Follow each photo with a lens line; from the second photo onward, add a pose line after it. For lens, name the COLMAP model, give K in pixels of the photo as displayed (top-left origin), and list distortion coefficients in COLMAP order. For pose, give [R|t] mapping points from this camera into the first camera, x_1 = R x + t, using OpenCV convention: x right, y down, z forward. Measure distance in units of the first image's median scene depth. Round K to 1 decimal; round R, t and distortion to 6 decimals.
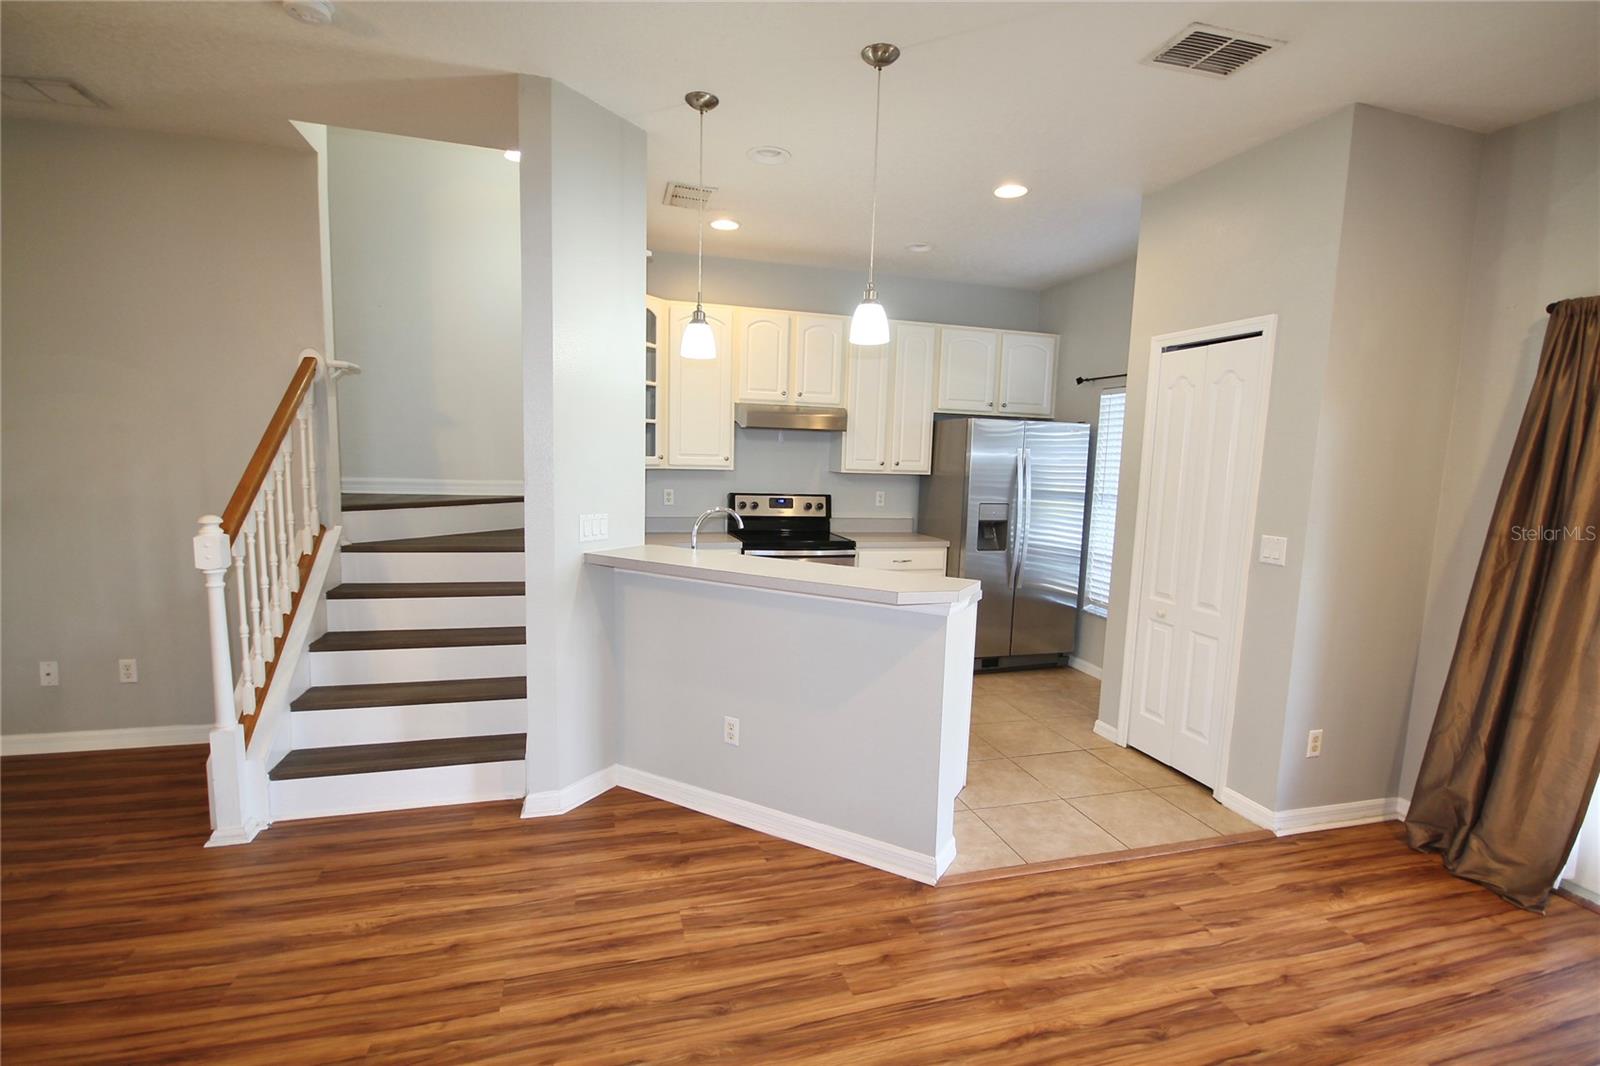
lens RADIAL K [[736.9, 0, 810.0], [0, 736.9, 546.4], [0, 0, 1]] dist [-0.000651, -0.000331]
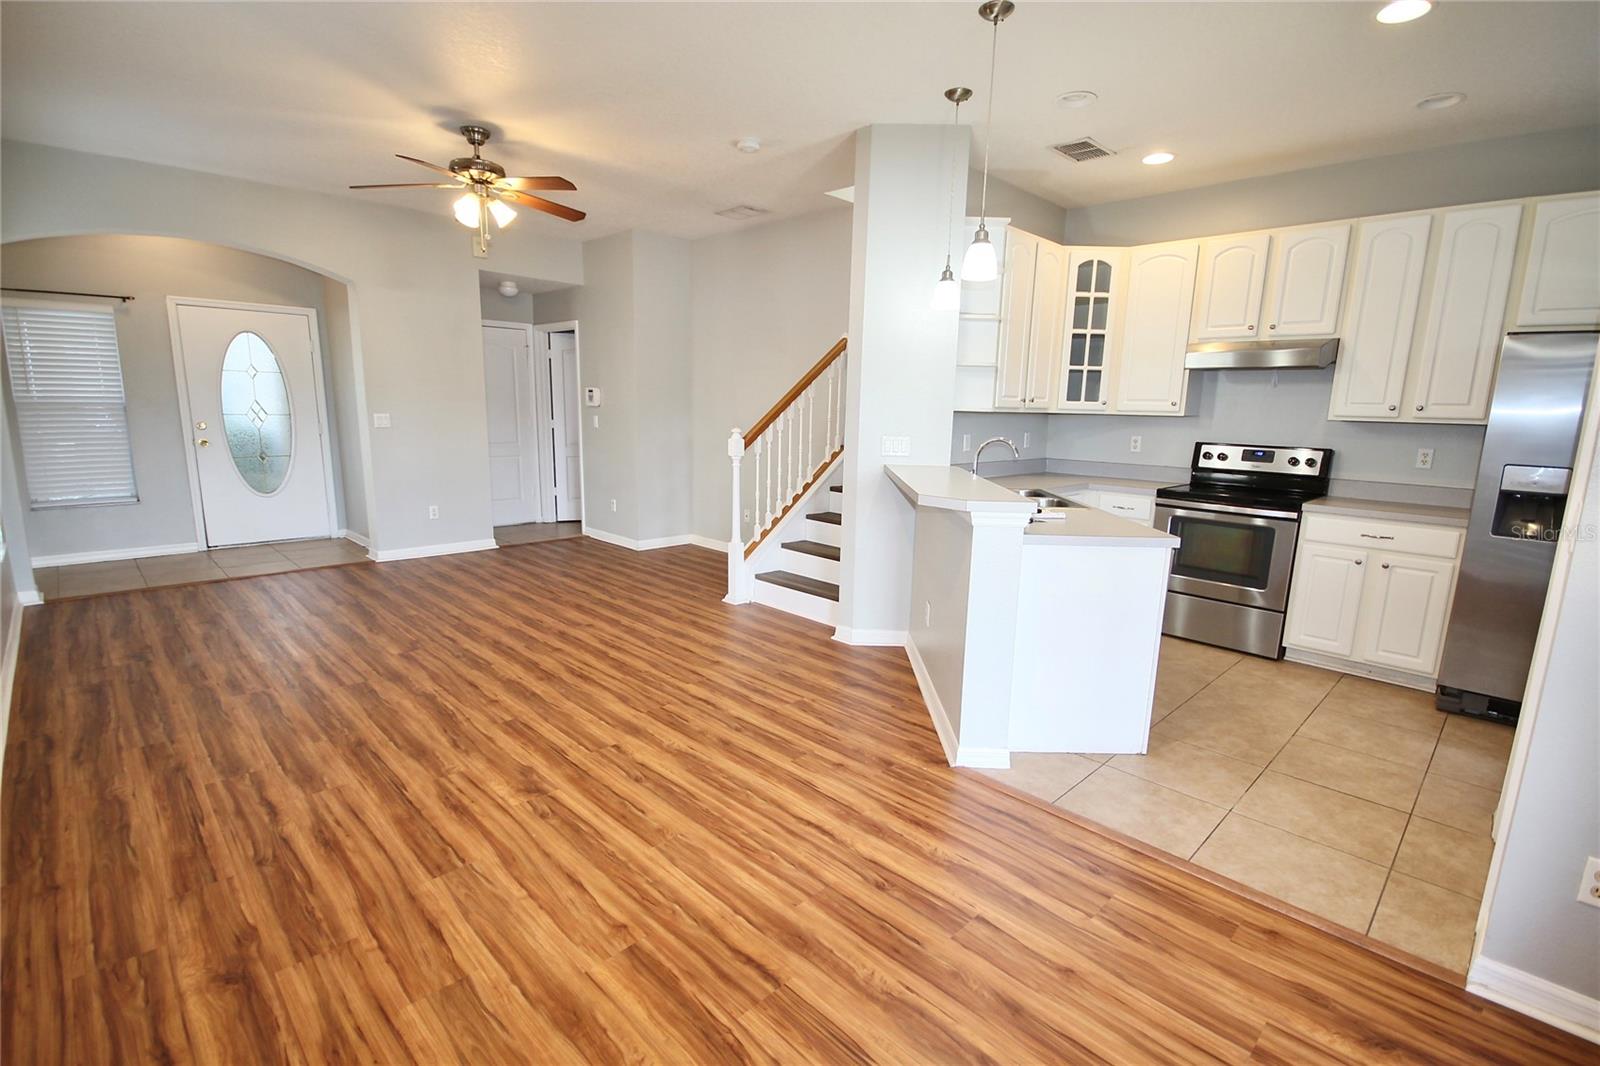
lens RADIAL K [[736.9, 0, 810.0], [0, 736.9, 546.4], [0, 0, 1]] dist [-0.000651, -0.000331]
pose [[0.480821, 0.148899, -0.864083, 0.900063], [-0.118685, 0.987458, 0.104116, 0.035332], [0.868749, 0.052492, 0.492463, 0.225695]]
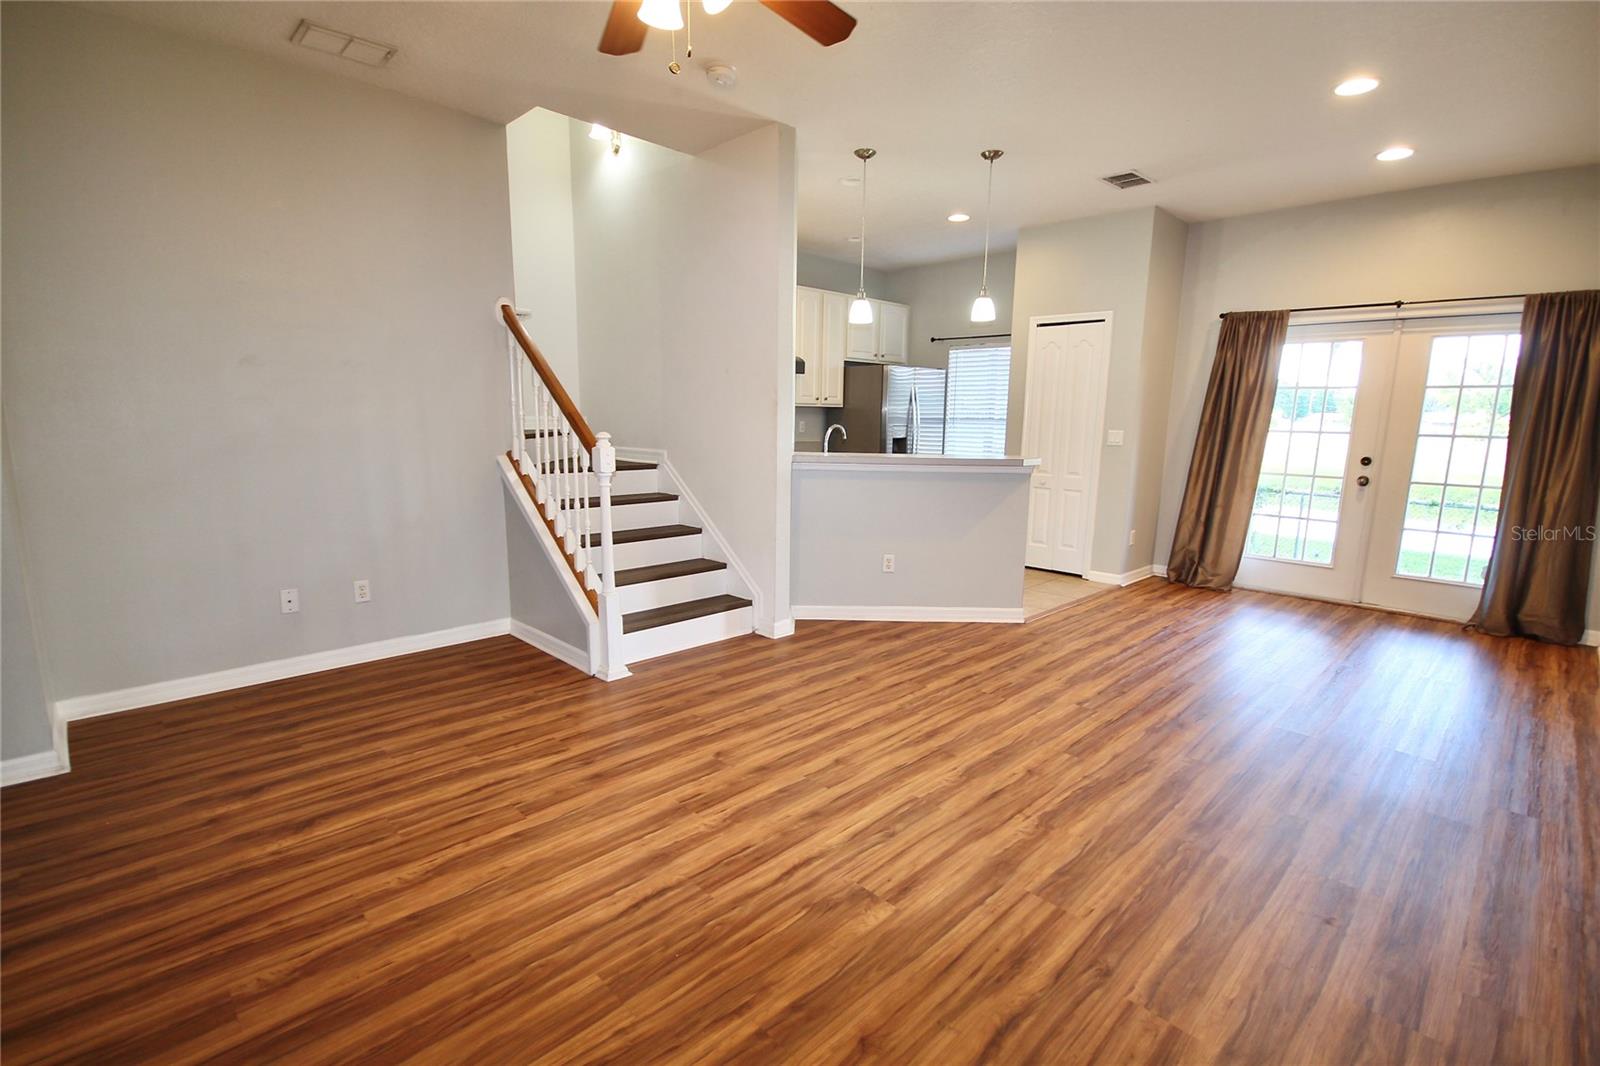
lens RADIAL K [[736.9, 0, 810.0], [0, 736.9, 546.4], [0, 0, 1]] dist [-0.000651, -0.000331]
pose [[0.878081, -0.102636, 0.467376, -1.047171], [0.070873, 0.993849, 0.085098, 0.071038], [-0.473235, -0.041599, 0.879953, -0.328732]]
